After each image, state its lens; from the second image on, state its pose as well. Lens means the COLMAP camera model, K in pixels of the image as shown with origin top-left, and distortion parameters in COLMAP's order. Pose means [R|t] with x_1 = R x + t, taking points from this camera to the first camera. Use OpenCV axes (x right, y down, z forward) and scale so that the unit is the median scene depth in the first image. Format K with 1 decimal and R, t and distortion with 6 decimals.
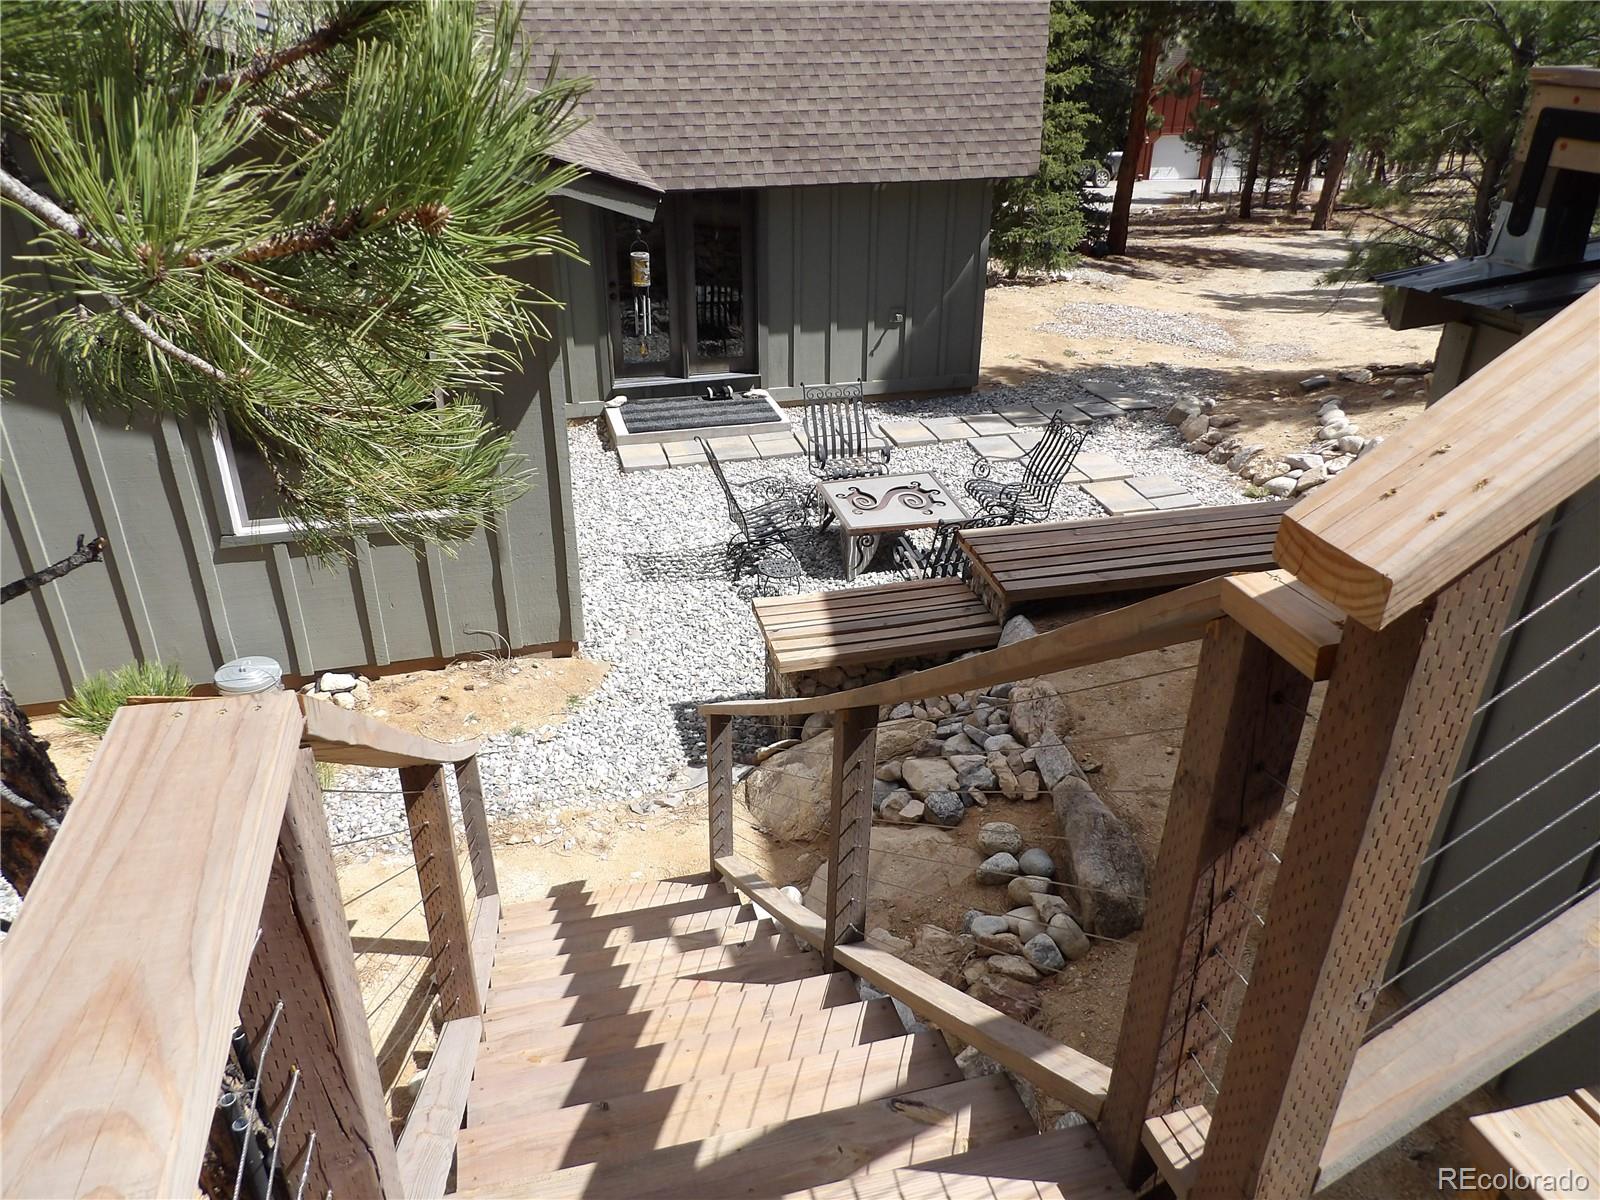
lens RADIAL K [[1144.7, 0, 789.4], [0, 1144.7, 607.6], [0, 0, 1]] dist [-0.050209, 0.068098]
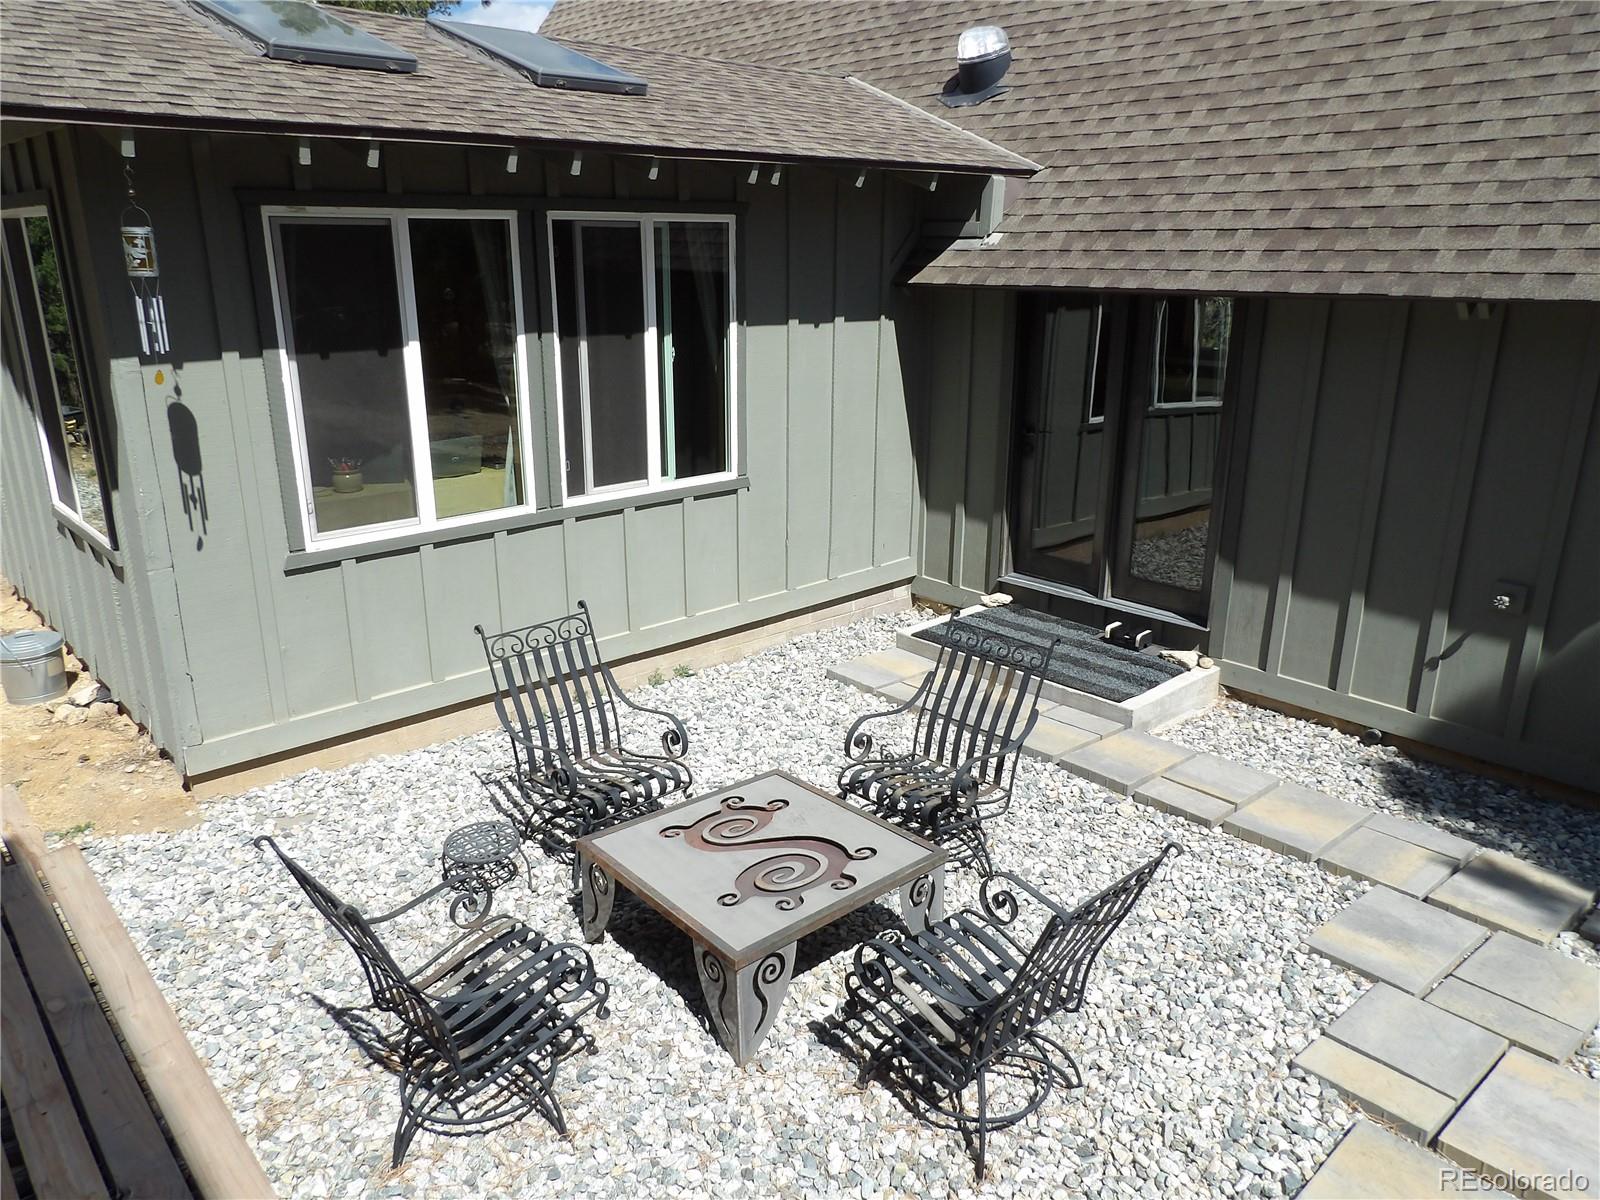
lens RADIAL K [[1144.7, 0, 789.4], [0, 1144.7, 607.6], [0, 0, 1]] dist [-0.050209, 0.068098]
pose [[0.470621, 0.268335, -0.840543, 0.361723], [-0.415163, 0.907935, 0.057399, -0.168661], [0.778560, 0.321949, 0.538696, 0.563579]]
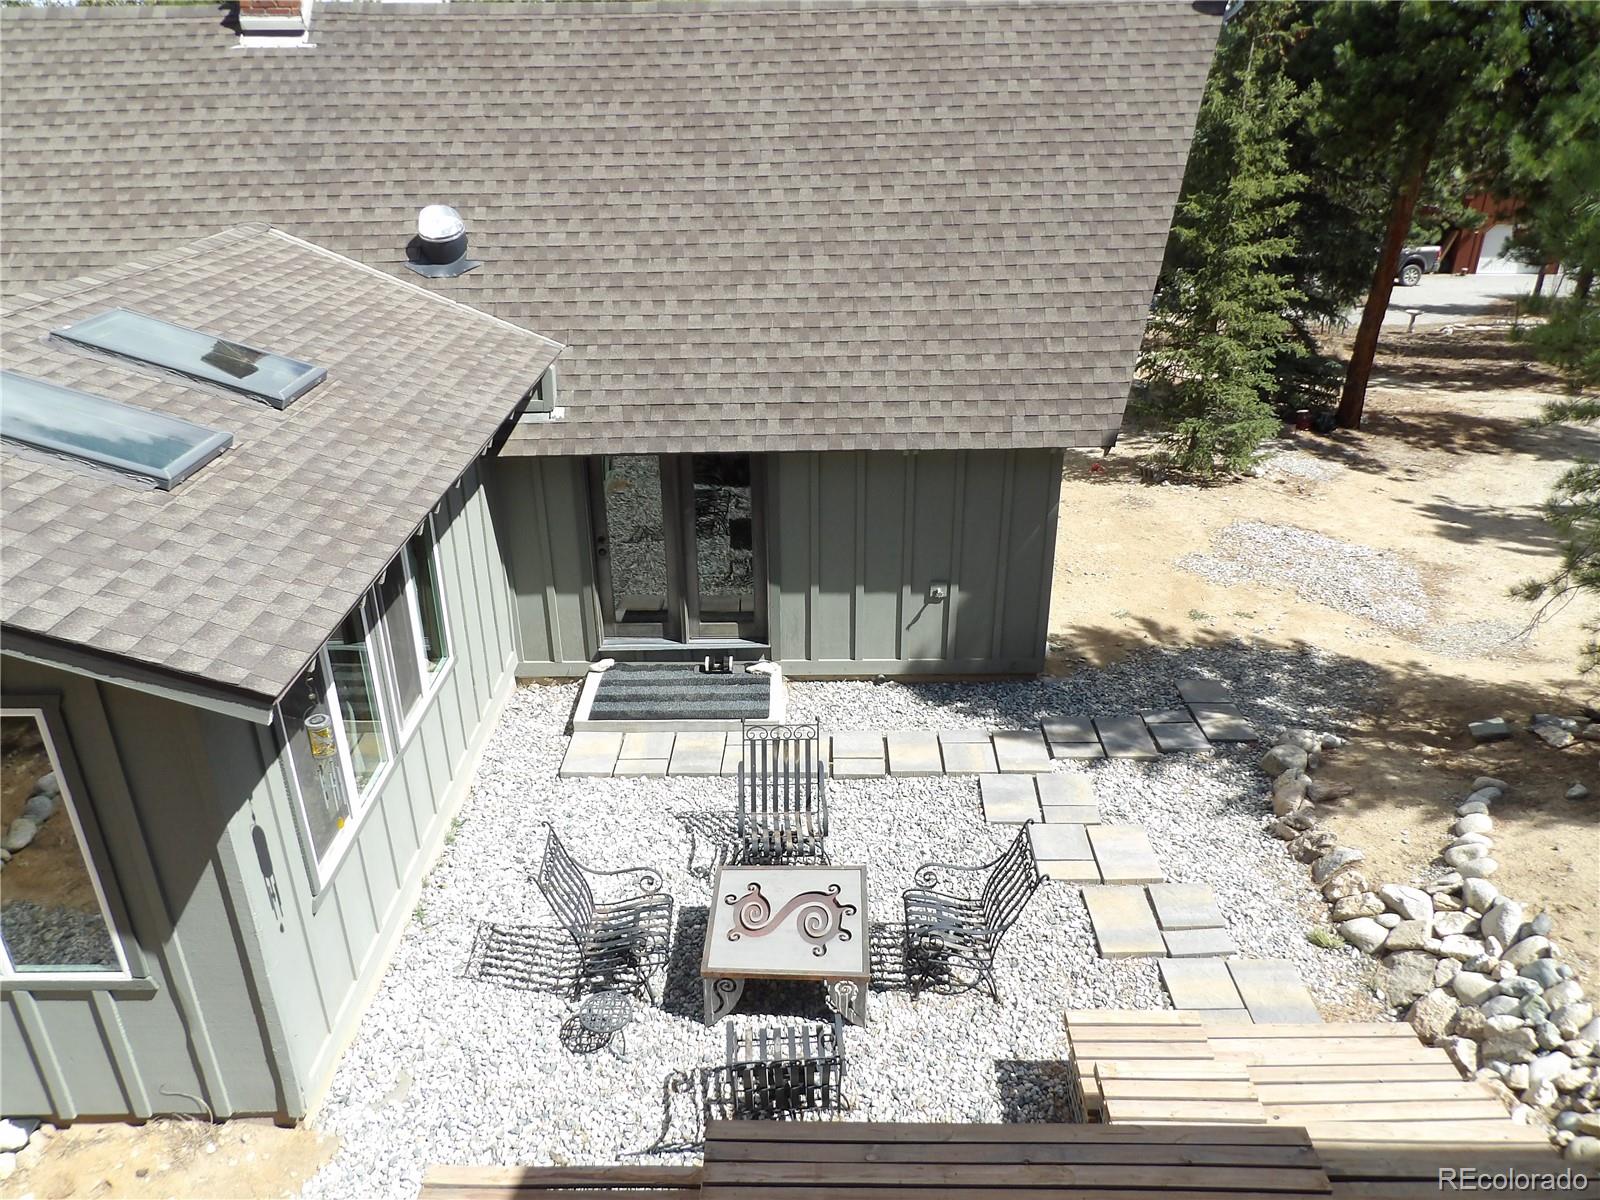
lens RADIAL K [[1144.7, 0, 789.4], [0, 1144.7, 607.6], [0, 0, 1]] dist [-0.050209, 0.068098]
pose [[0.967230, 0.098220, -0.234133, 0.196612], [-0.107440, 0.993847, -0.026923, -0.221685], [0.230048, 0.051196, 0.971832, 0.174893]]
